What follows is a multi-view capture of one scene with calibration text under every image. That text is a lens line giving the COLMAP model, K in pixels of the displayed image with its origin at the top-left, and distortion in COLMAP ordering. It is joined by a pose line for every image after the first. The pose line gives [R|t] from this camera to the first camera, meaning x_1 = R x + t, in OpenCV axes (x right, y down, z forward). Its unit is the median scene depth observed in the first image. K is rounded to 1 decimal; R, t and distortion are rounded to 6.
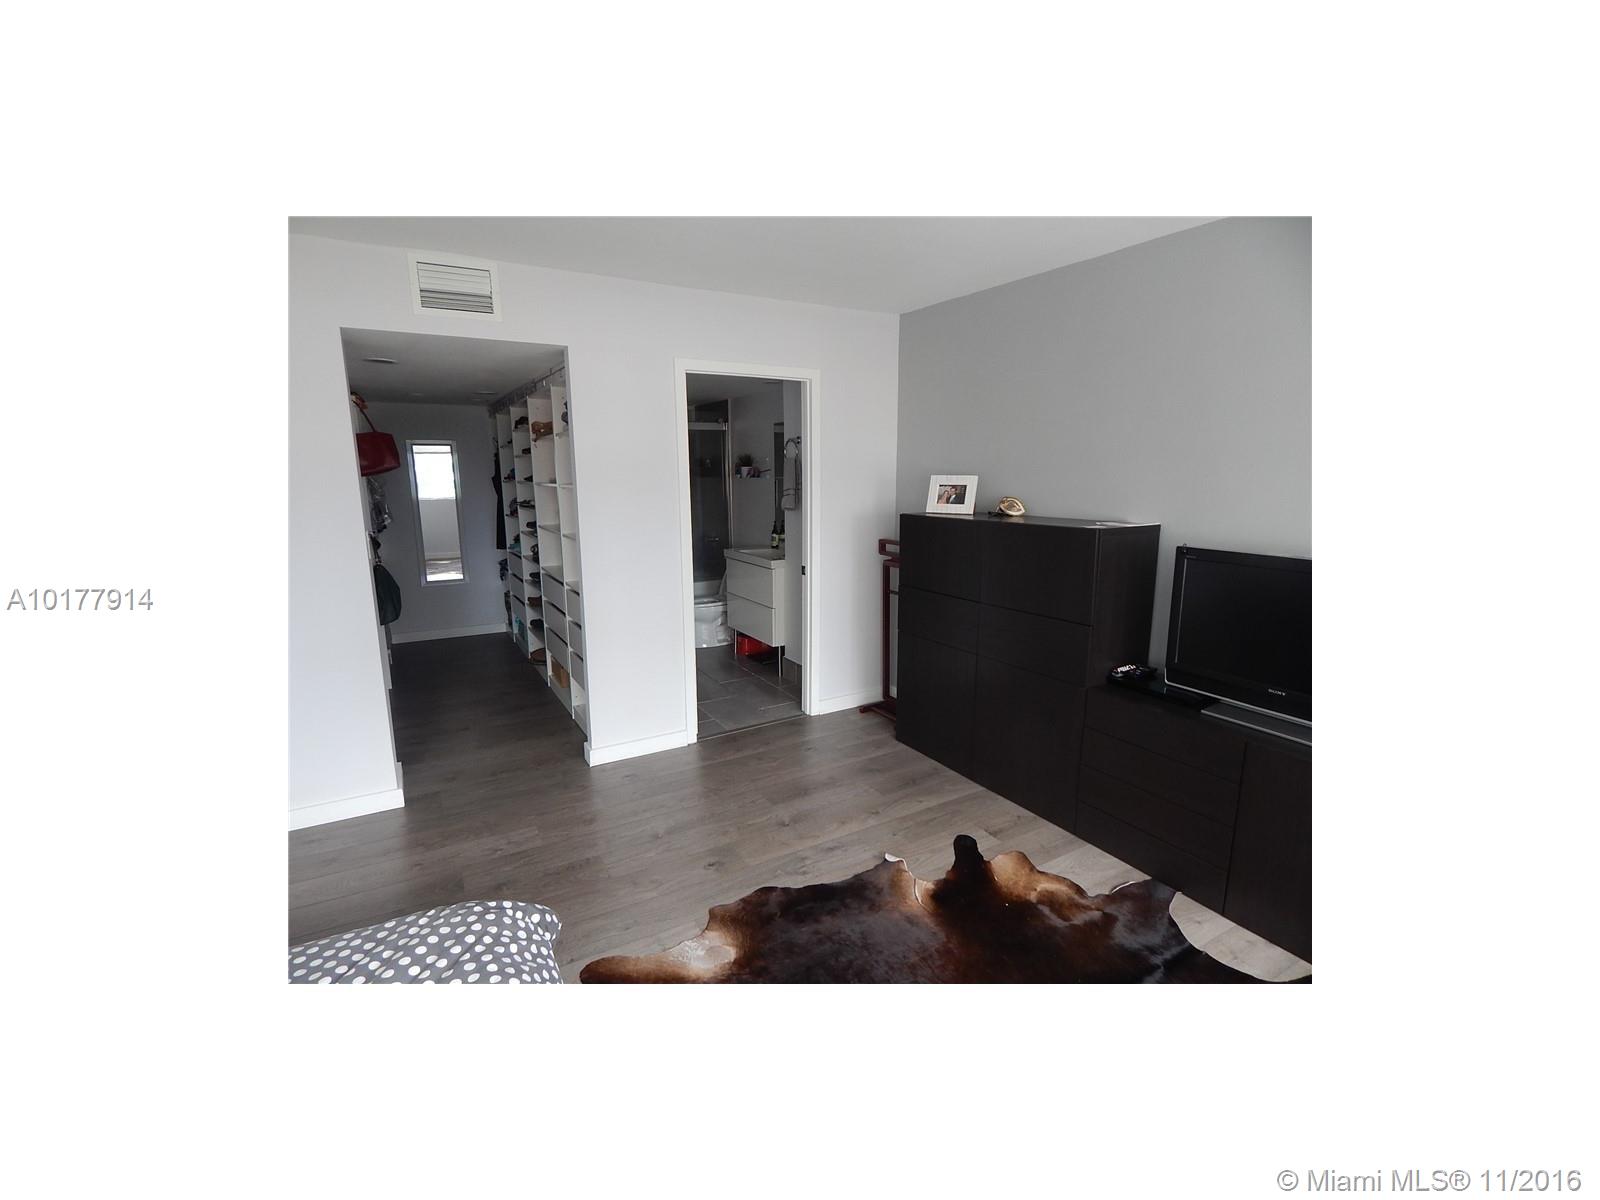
lens RADIAL K [[681.5, 0, 800.0], [0, 681.5, 600.0], [0, 0, 1]] dist [-0.000280, -0.000076]
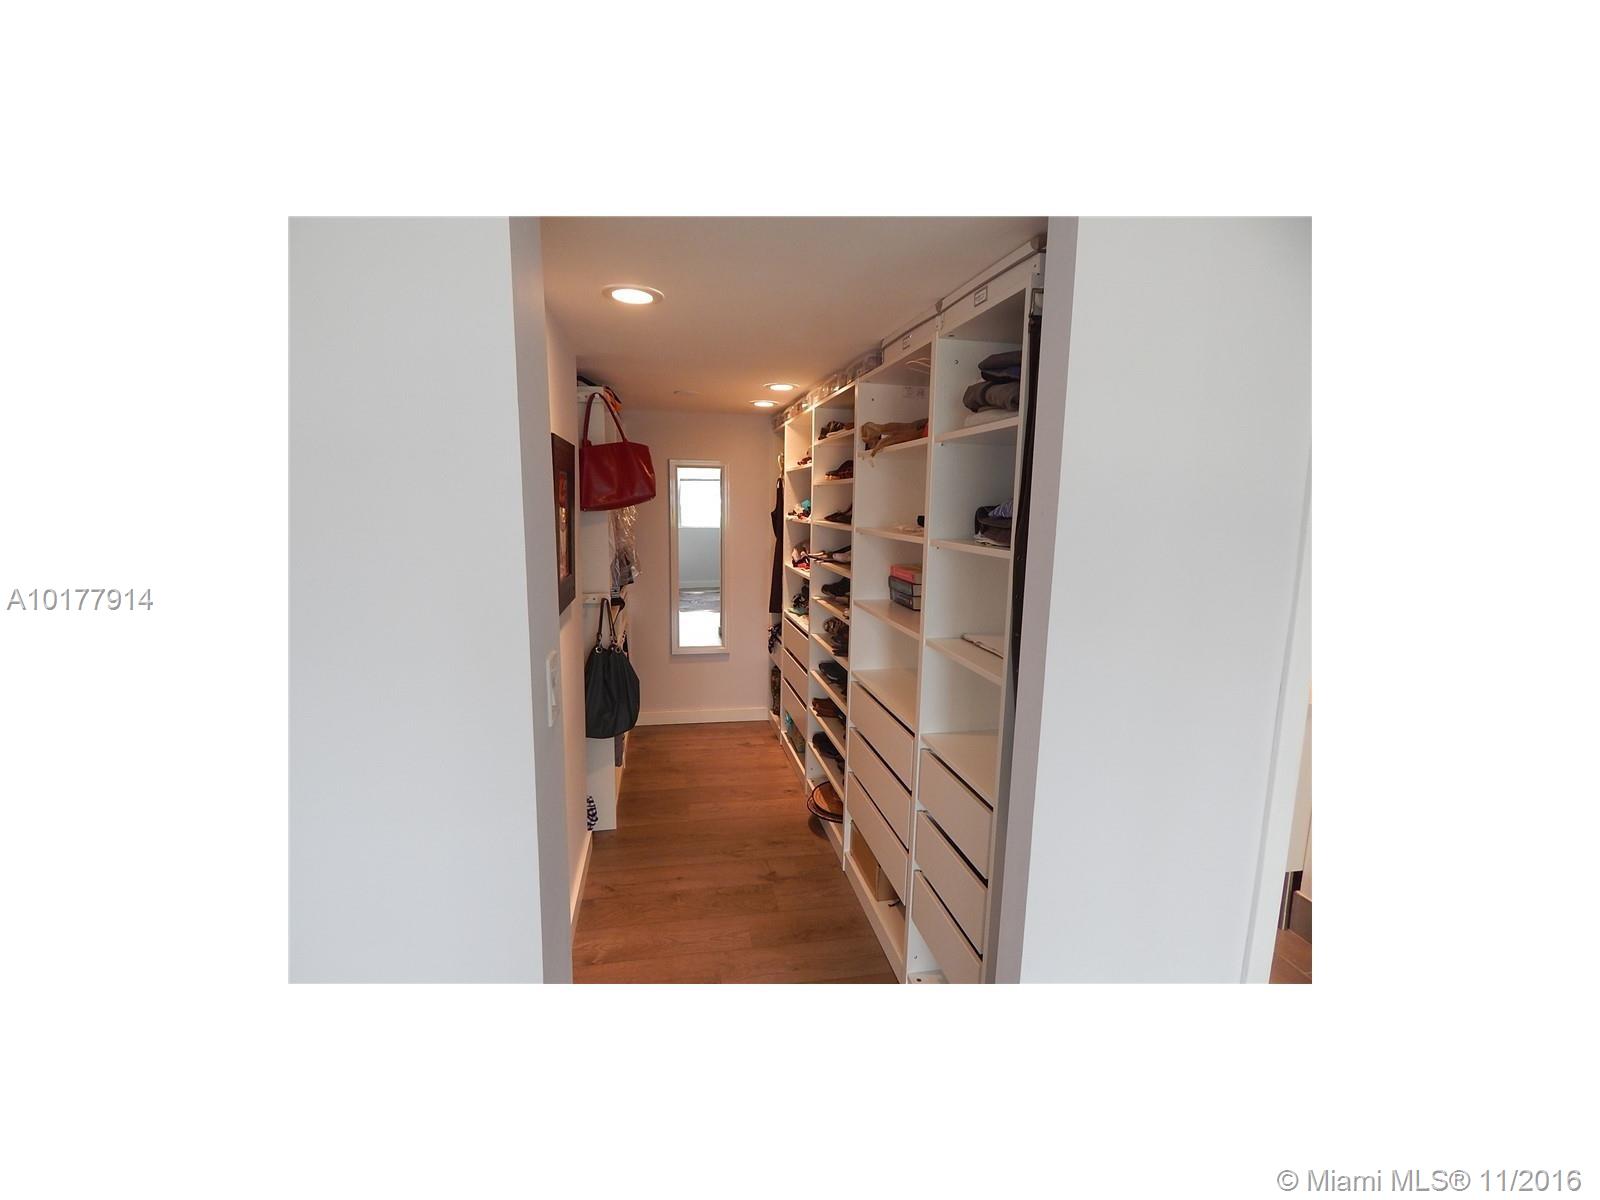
lens RADIAL K [[681.5, 0, 800.0], [0, 681.5, 600.0], [0, 0, 1]] dist [-0.000280, -0.000076]
pose [[0.943606, 0.069191, -0.323760, -0.186765], [-0.083938, 0.995964, -0.031789, -0.068374], [0.320254, 0.057172, 0.945605, 0.339608]]
